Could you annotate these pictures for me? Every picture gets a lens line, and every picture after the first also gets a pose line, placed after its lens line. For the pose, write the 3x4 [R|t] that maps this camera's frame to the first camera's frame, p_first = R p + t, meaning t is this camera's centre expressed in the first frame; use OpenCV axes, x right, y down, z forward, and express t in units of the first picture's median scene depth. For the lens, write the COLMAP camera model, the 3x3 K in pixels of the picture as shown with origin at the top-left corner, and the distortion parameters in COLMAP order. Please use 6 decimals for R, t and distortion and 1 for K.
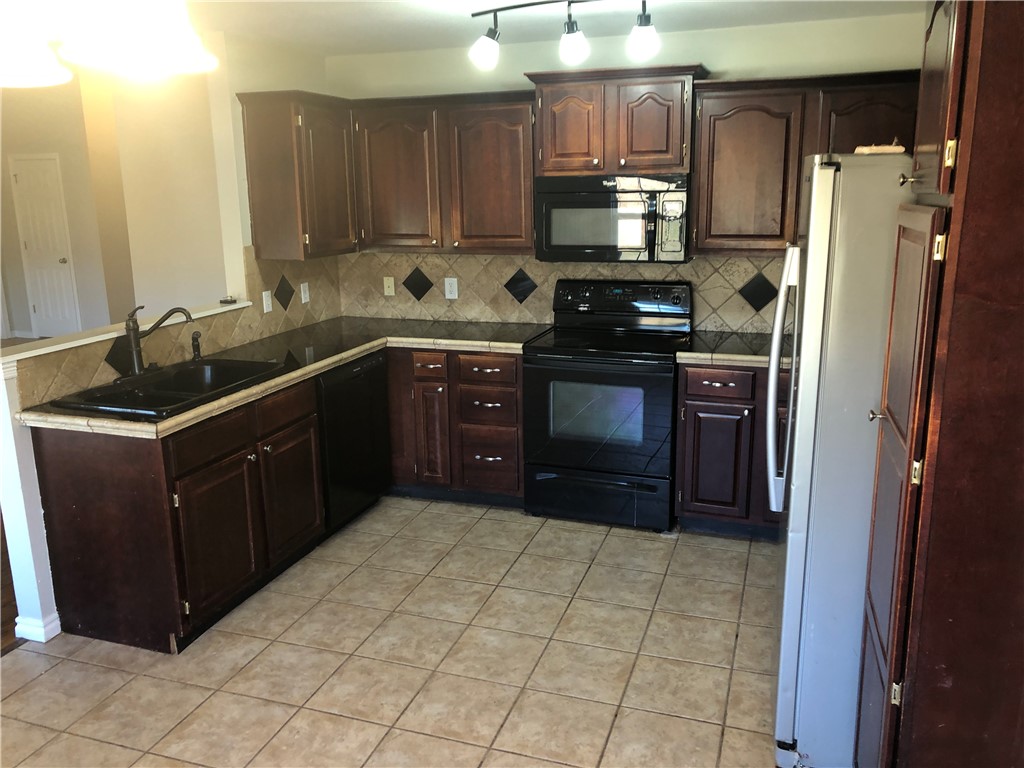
lens RADIAL K [[843.0, 0, 516.6], [0, 843.0, 378.6], [0, 0, 1]] dist [0.052269, -0.055433]
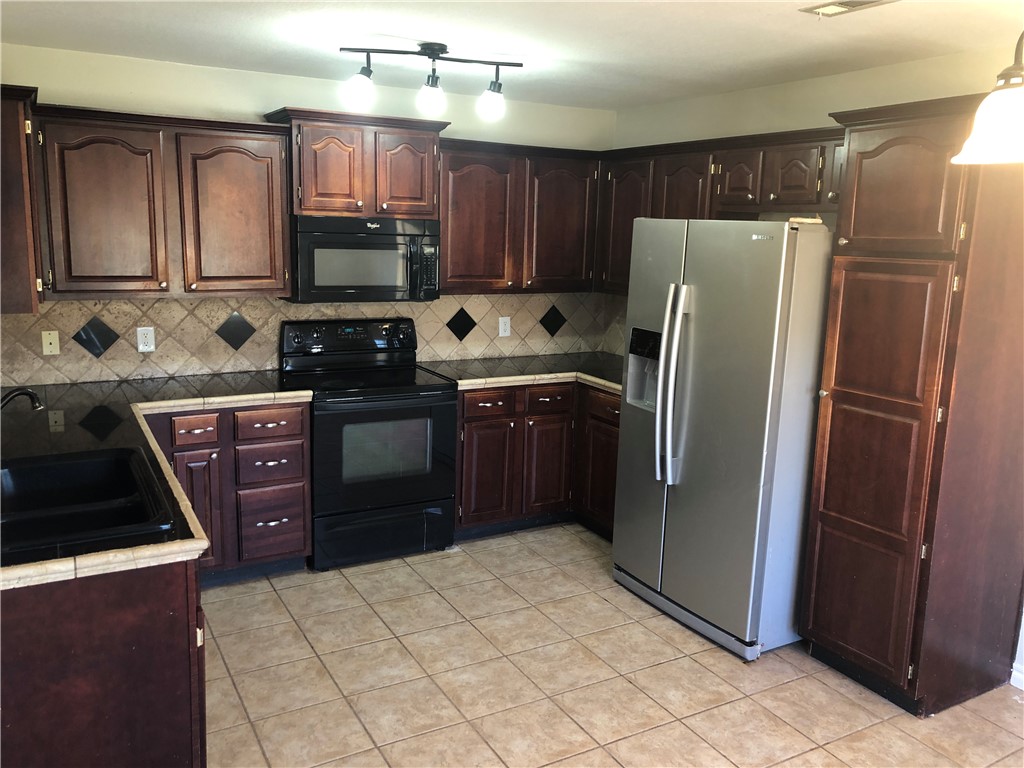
lens RADIAL K [[843.0, 0, 516.6], [0, 843.0, 378.6], [0, 0, 1]] dist [0.052269, -0.055433]
pose [[0.655328, -0.103940, 0.748158, -0.568393], [0.132263, 0.990974, 0.021823, -0.046343], [-0.743674, 0.084652, 0.663161, 0.206937]]
